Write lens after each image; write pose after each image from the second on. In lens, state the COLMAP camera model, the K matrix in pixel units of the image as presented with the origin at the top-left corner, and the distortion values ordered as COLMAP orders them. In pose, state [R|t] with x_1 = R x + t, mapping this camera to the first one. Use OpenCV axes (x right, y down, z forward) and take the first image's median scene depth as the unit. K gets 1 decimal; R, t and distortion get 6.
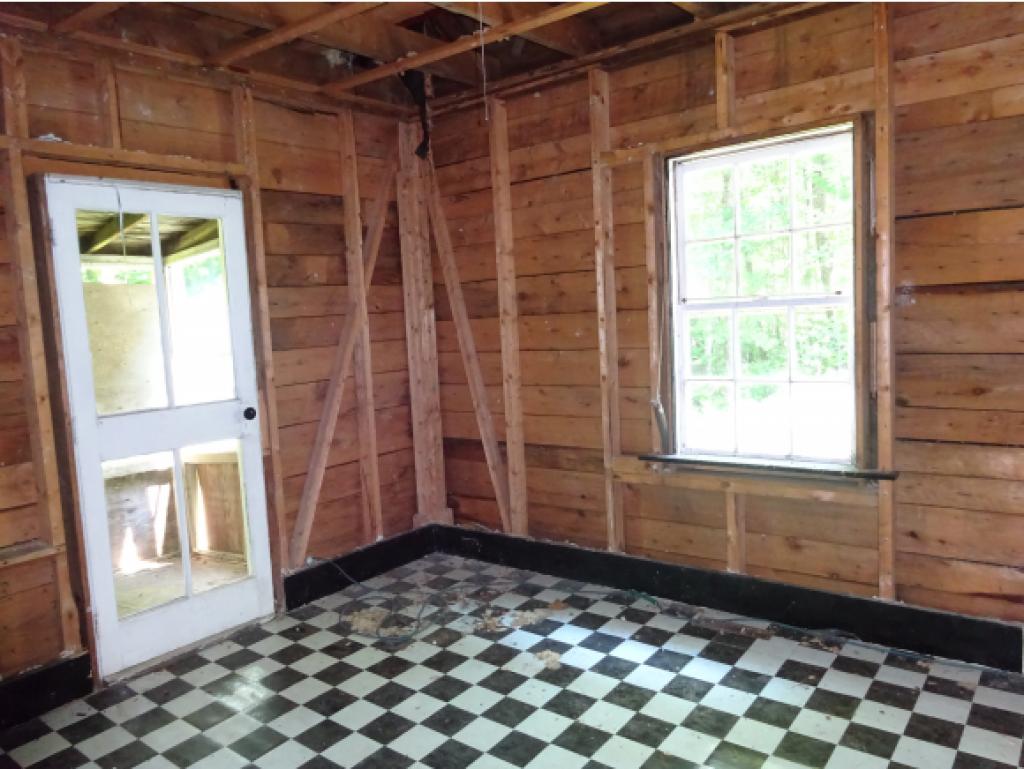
lens RADIAL K [[738.9, 0, 512.0], [0, 738.9, 384.5], [0, 0, 1]] dist [0.001385, -0.002850]
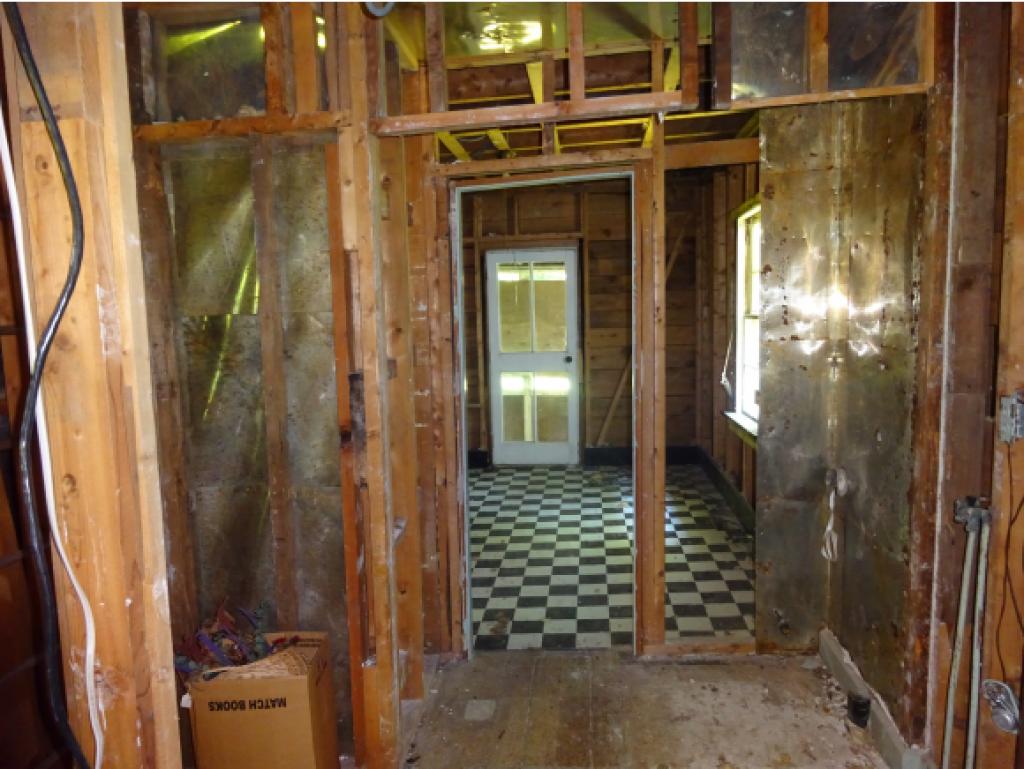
lens RADIAL K [[738.9, 0, 512.0], [0, 738.9, 384.5], [0, 0, 1]] dist [0.001385, -0.002850]
pose [[0.539959, 0.121886, -0.832819, 1.227990], [-0.077158, 0.992461, 0.095225, -0.071352], [0.838147, 0.012842, 0.545293, -0.206431]]
